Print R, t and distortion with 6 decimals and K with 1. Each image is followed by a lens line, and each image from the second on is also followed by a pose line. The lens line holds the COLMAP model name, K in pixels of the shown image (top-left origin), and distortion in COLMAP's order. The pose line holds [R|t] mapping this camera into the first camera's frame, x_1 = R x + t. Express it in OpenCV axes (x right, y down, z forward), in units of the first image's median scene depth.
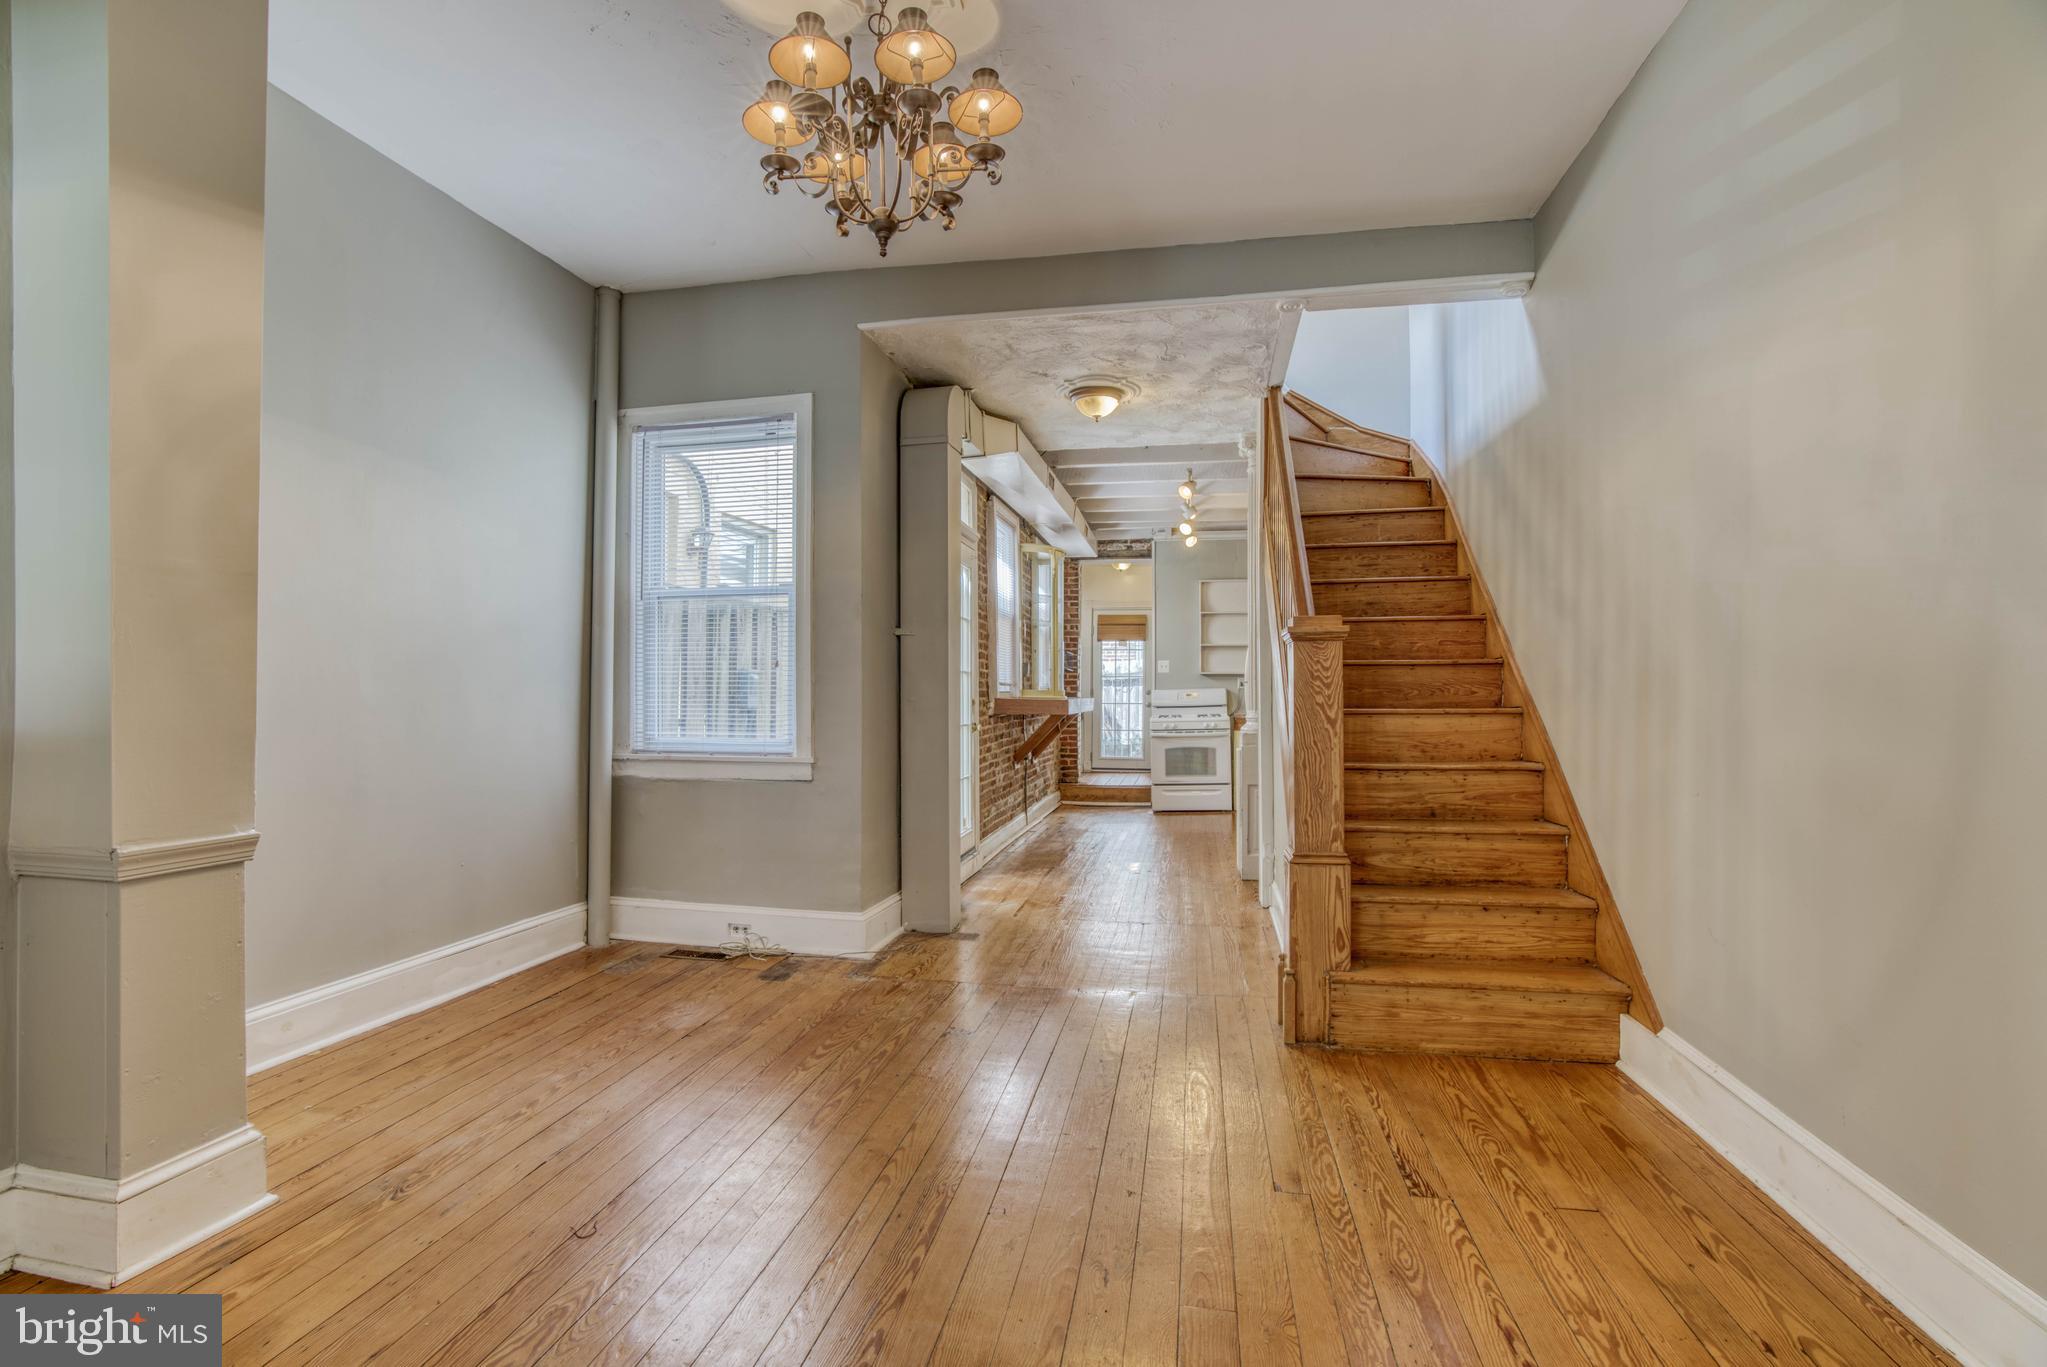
lens RADIAL K [[943.7, 0, 1007.7], [0, 943.7, 689.4], [0, 0, 1]] dist [-0.070447, 0.026675]
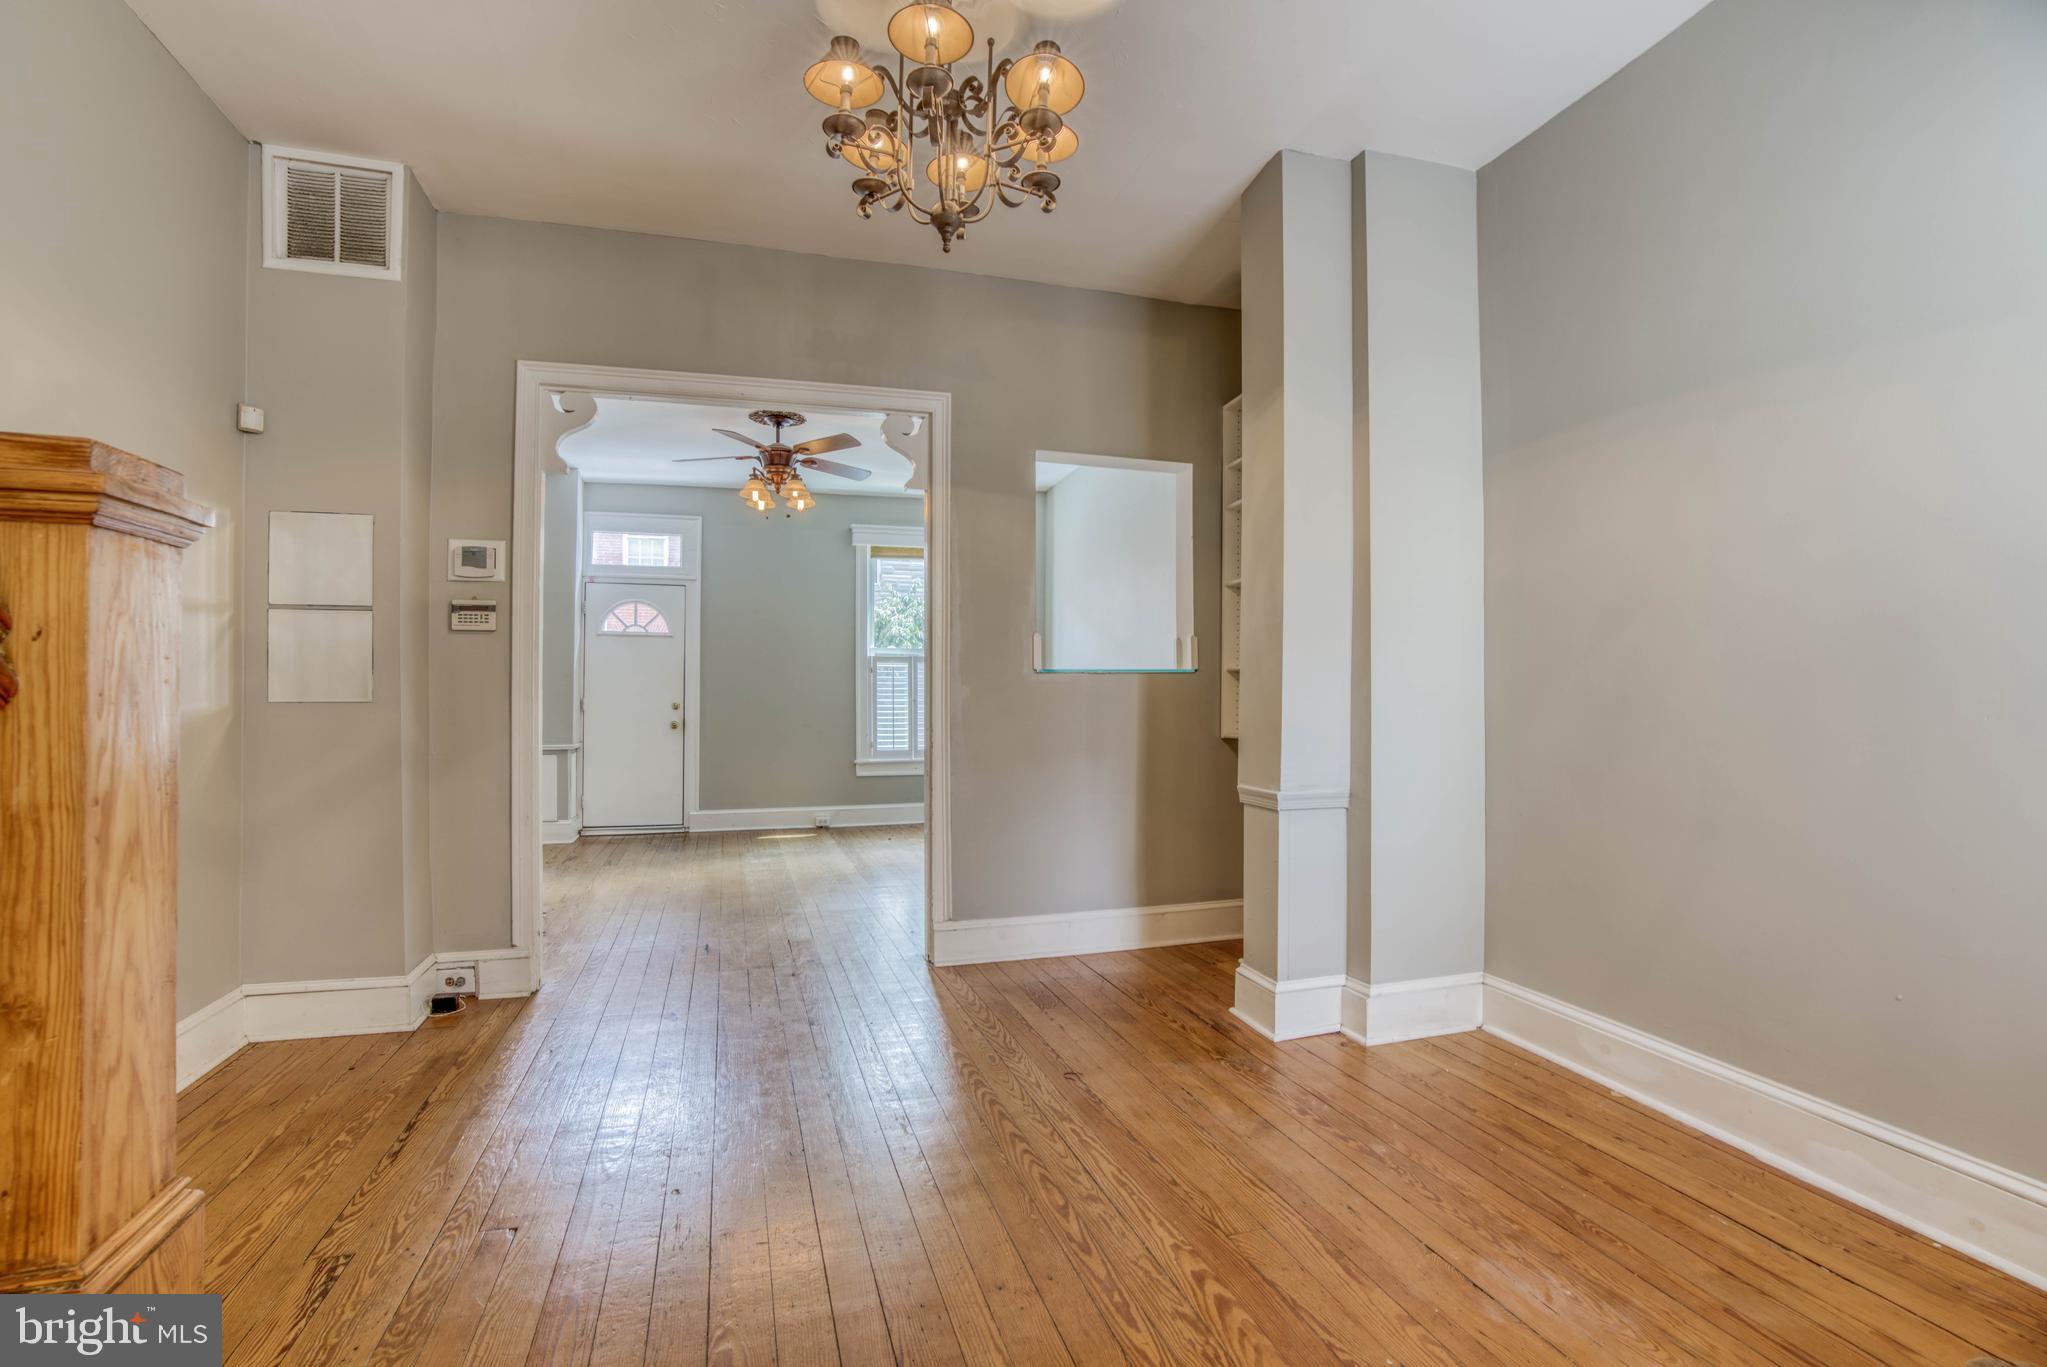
lens RADIAL K [[940.3, 0, 1011.8], [0, 940.3, 686.6], [0, 0, 1]] dist [-0.067602, 0.025639]
pose [[-0.884010, -0.007125, -0.467415, 0.144247], [0.000565, 0.999867, -0.016309, 0.002847], [0.467469, -0.014681, -0.883888, 1.060190]]
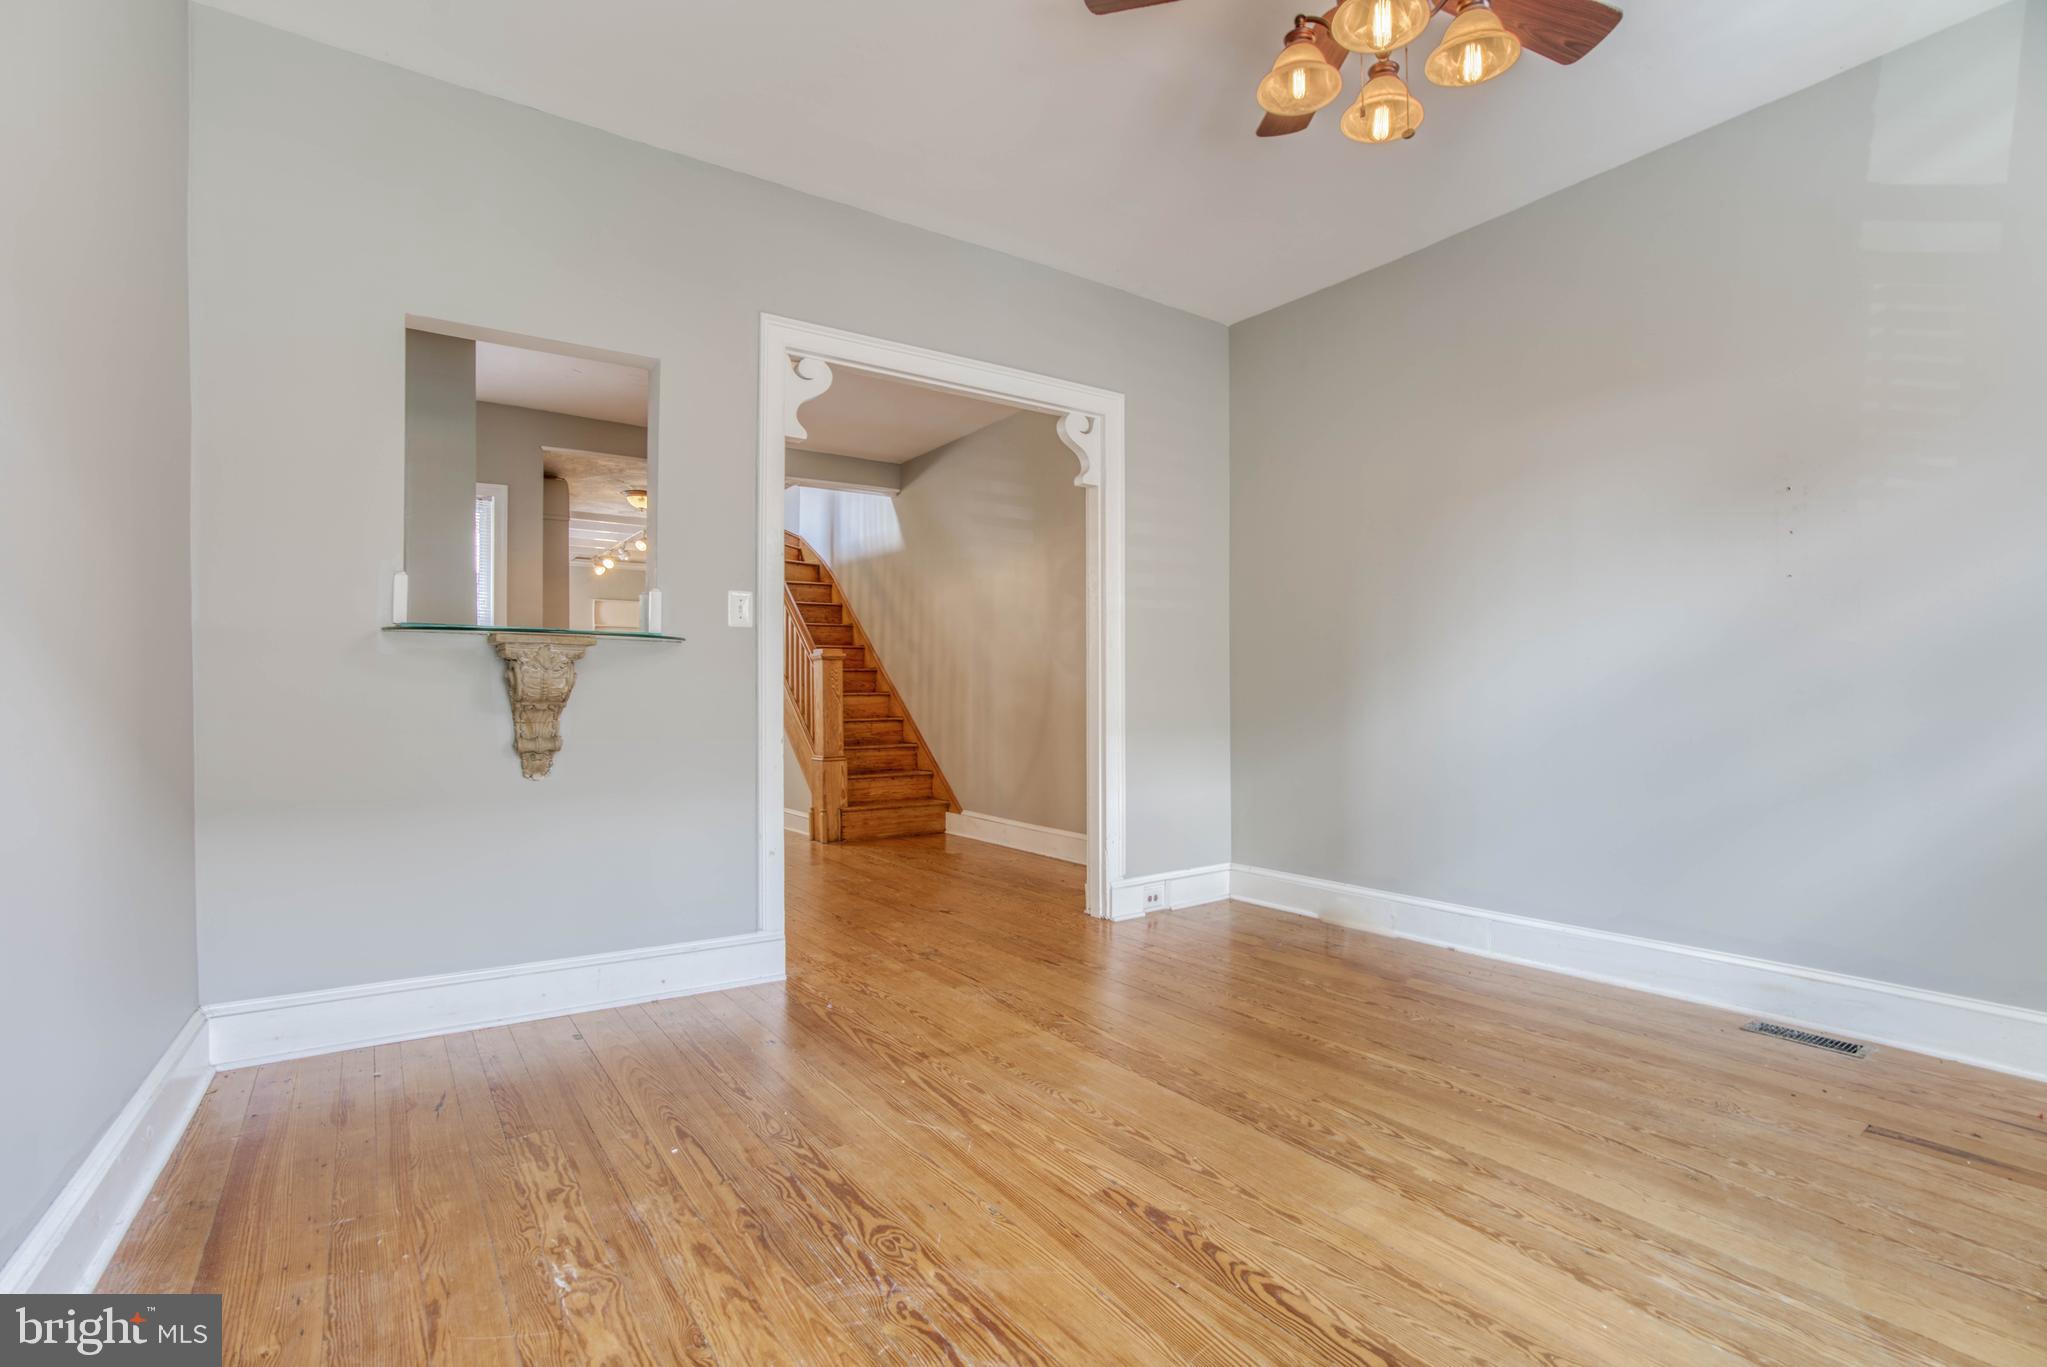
lens RADIAL K [[943.7, 0, 1007.7], [0, 943.7, 689.4], [0, 0, 1]] dist [-0.070447, 0.026675]
pose [[0.697609, 0.000887, 0.716479, -0.722964], [0.001847, 0.999994, -0.003037, 0.018354], [-0.716477, 0.003442, 0.697603, -0.630370]]
